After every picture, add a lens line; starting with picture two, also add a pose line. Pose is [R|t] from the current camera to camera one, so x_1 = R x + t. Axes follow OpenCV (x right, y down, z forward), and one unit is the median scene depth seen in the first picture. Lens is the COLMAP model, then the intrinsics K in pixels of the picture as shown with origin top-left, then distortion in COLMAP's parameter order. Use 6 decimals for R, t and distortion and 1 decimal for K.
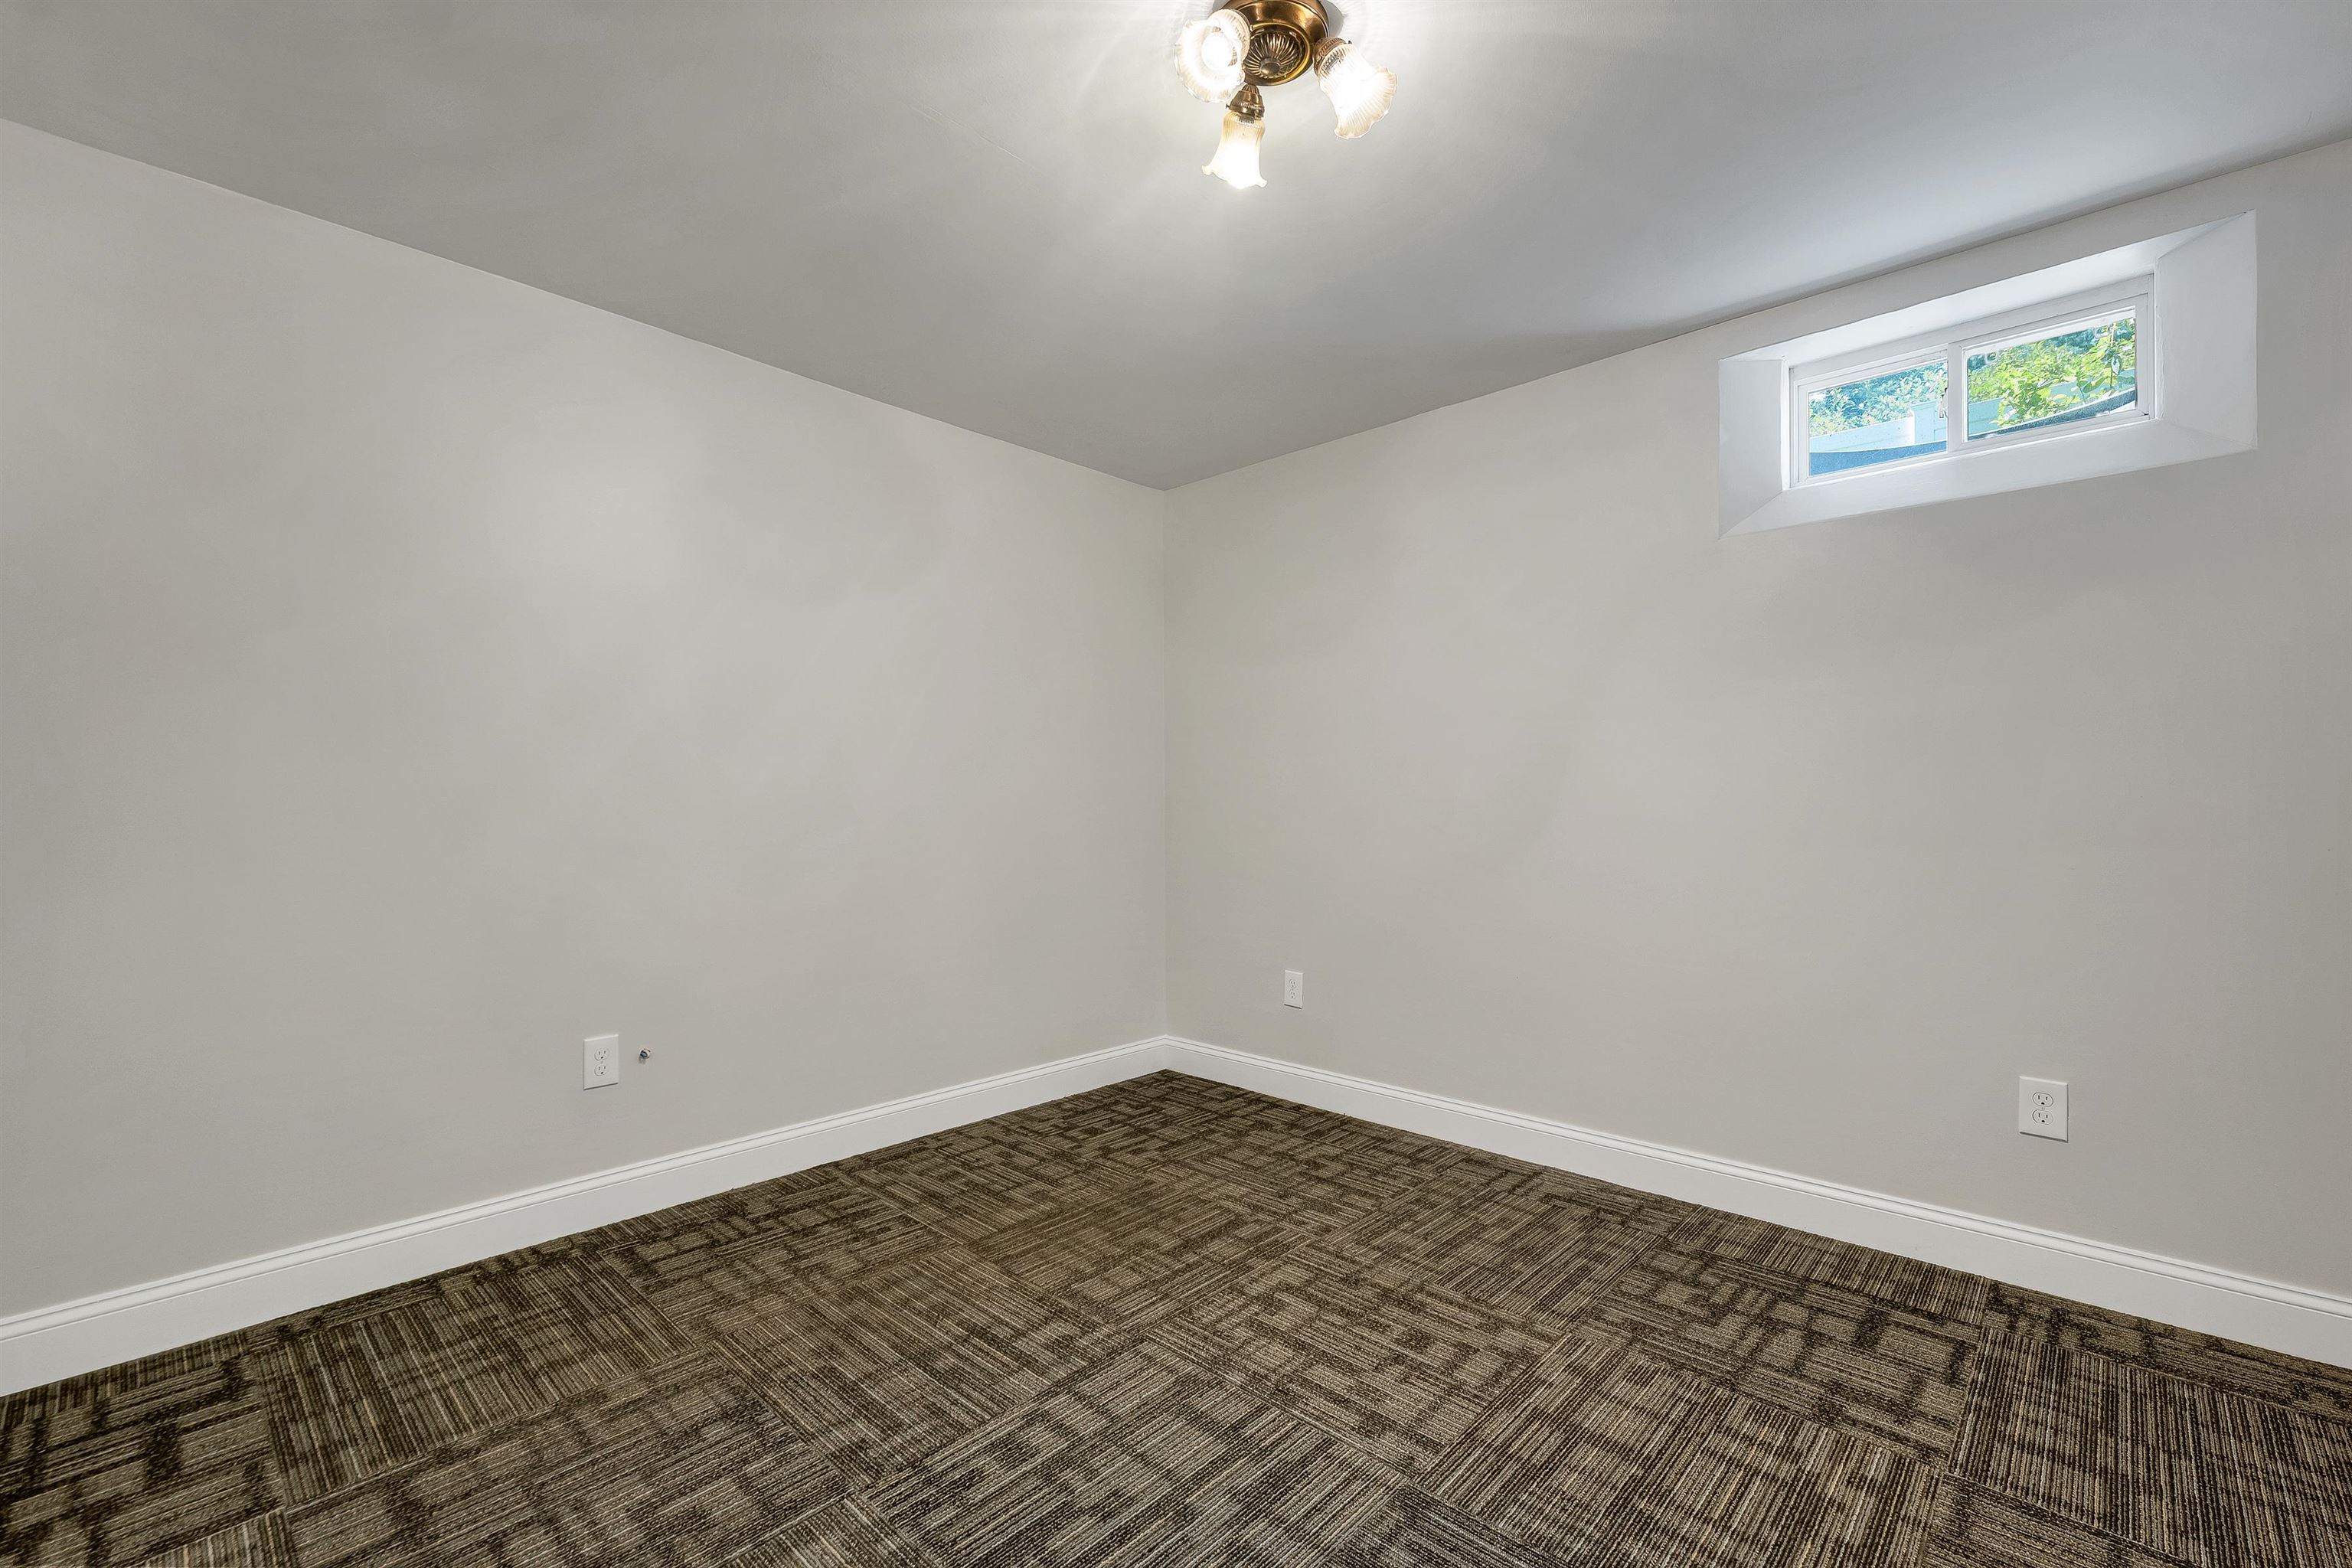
lens RADIAL K [[995.6, 0, 1181.5], [0, 995.6, 784.4], [0, 0, 1]] dist [0.004829, -0.001060]
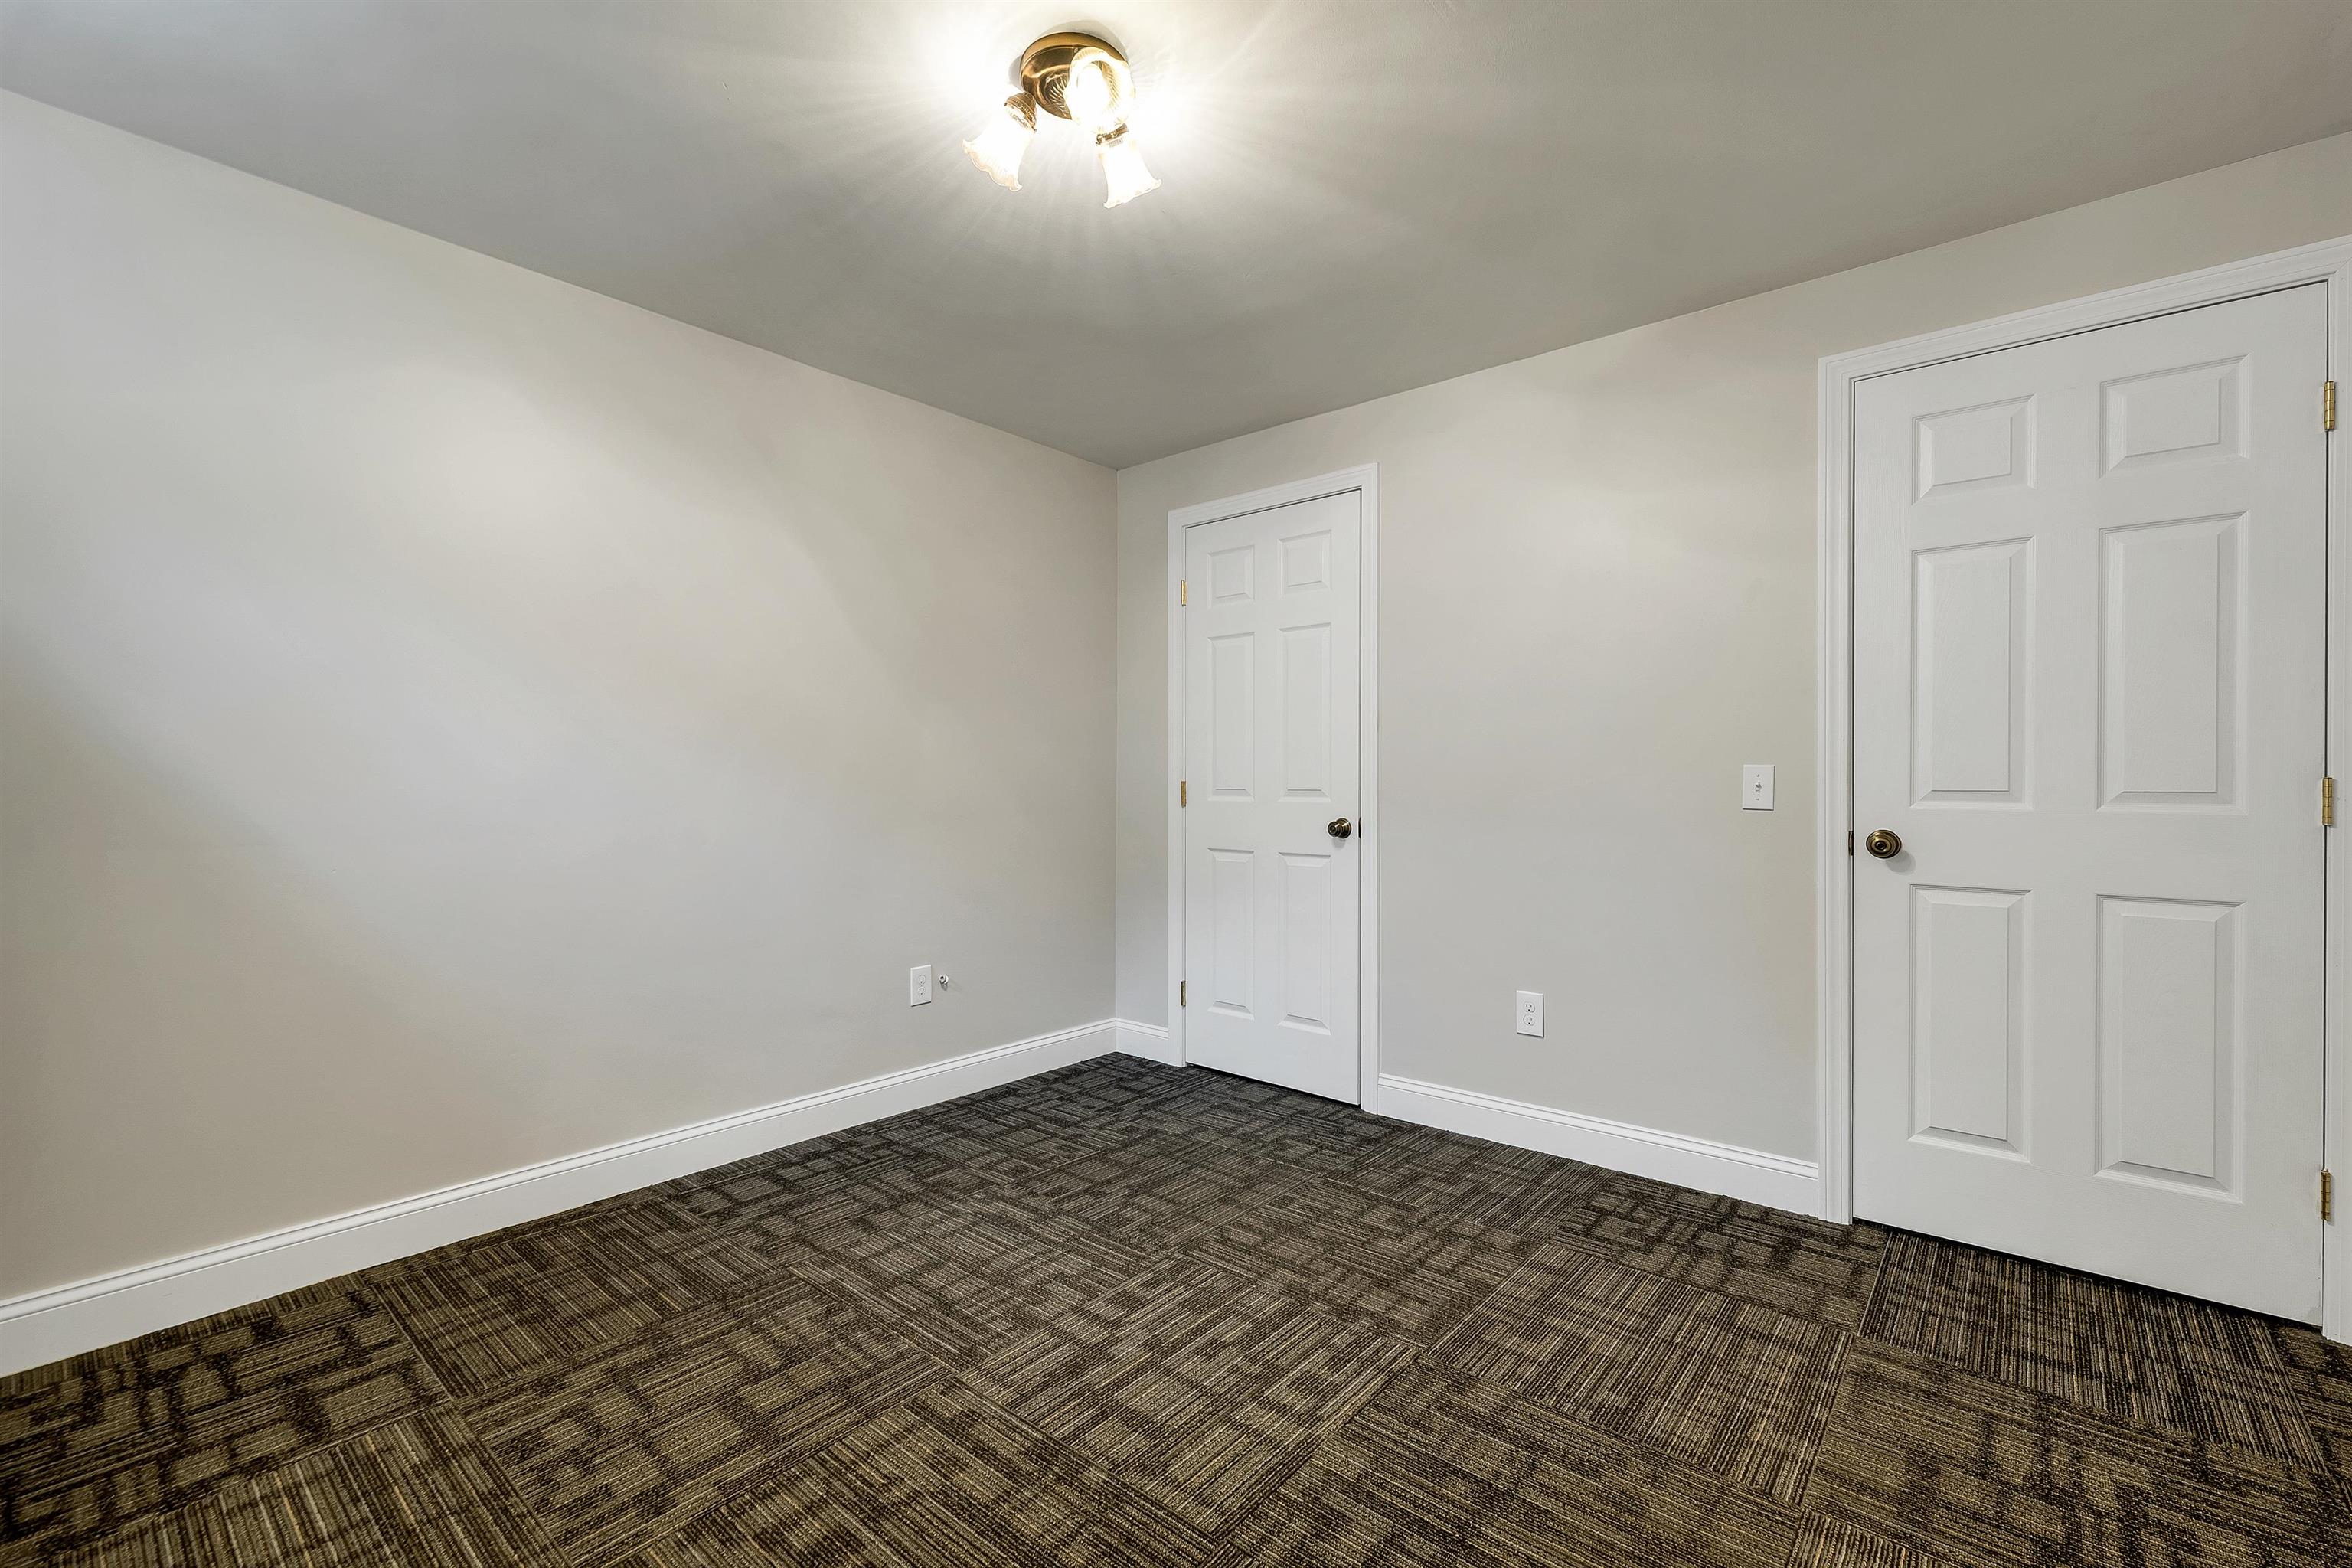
lens RADIAL K [[995.6, 0, 1166.5], [0, 995.6, 793.9], [0, 0, 1]] dist [0.004829, -0.001060]
pose [[-0.999402, 0.002284, -0.034514, 0.018505], [0.002419, 0.999990, -0.003879, 0.023711], [0.034505, -0.003960, -0.999397, 1.540834]]
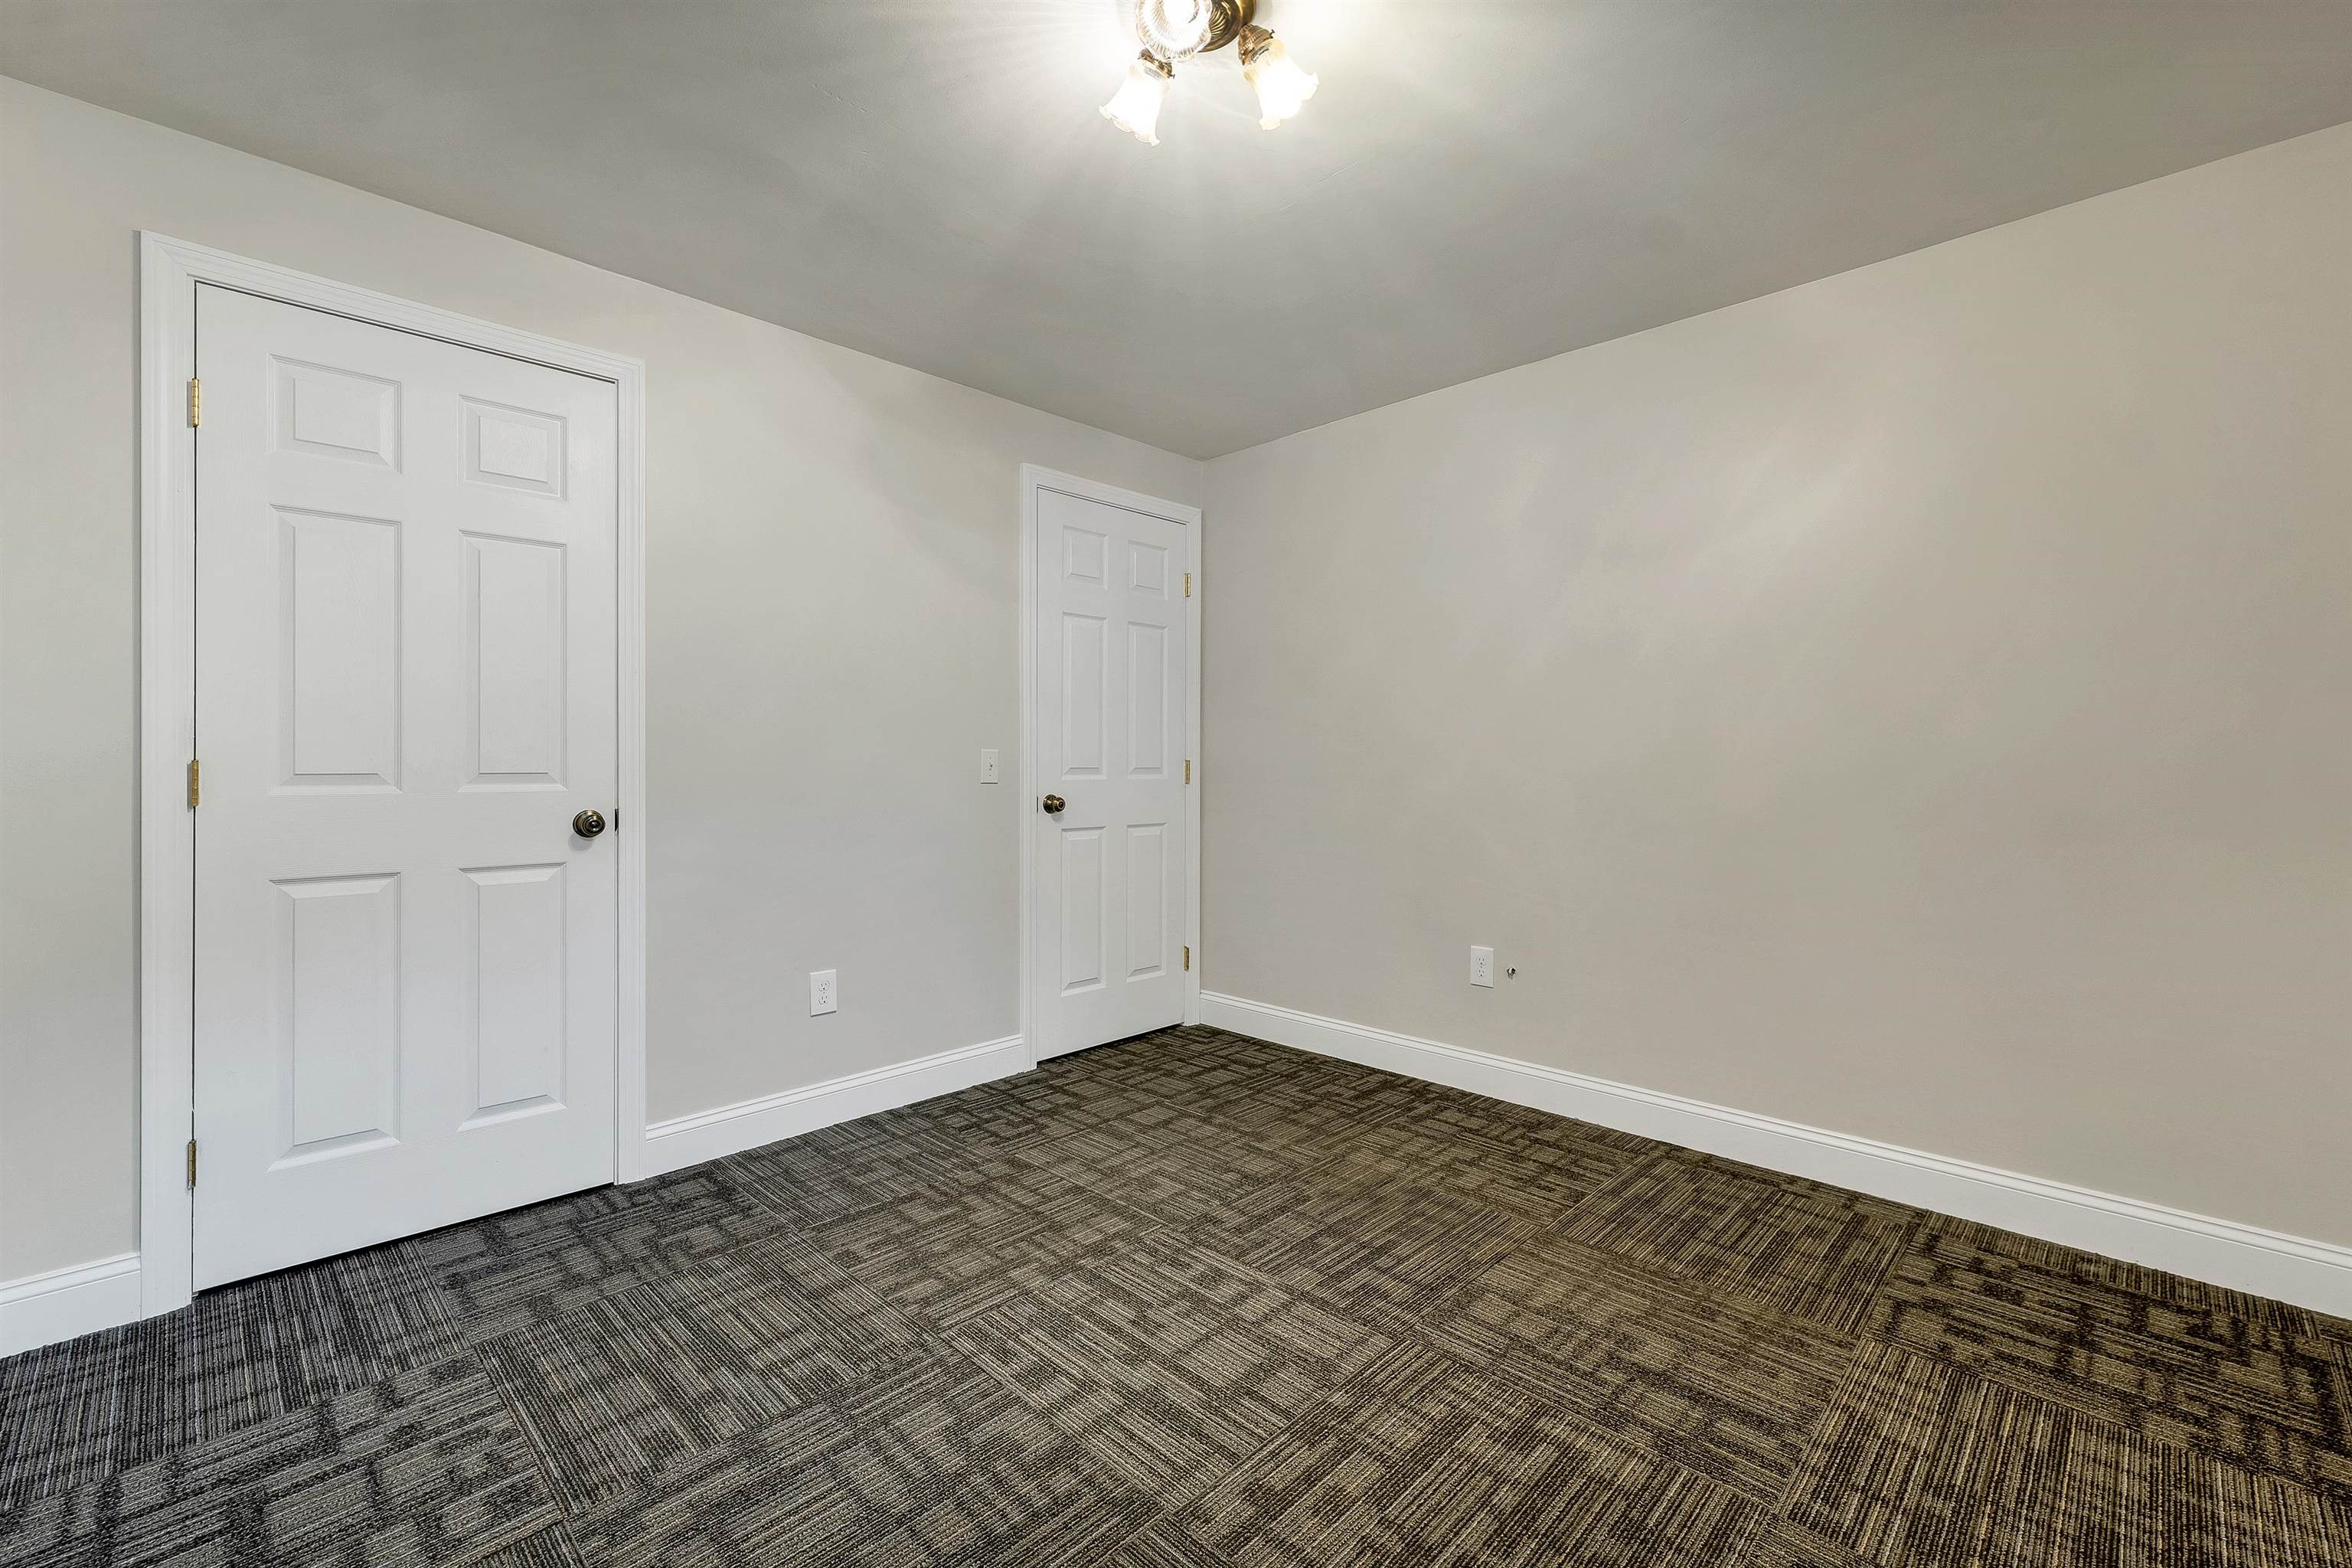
lens RADIAL K [[995.6, 0, 1169.9], [0, 995.6, 765.1], [0, 0, 1]] dist [0.004829, -0.001060]
pose [[-0.033142, 0.001911, -0.999449, 0.807106], [0.016248, 0.999867, 0.001373, 0.013980], [0.999319, -0.016193, -0.033168, 0.742632]]
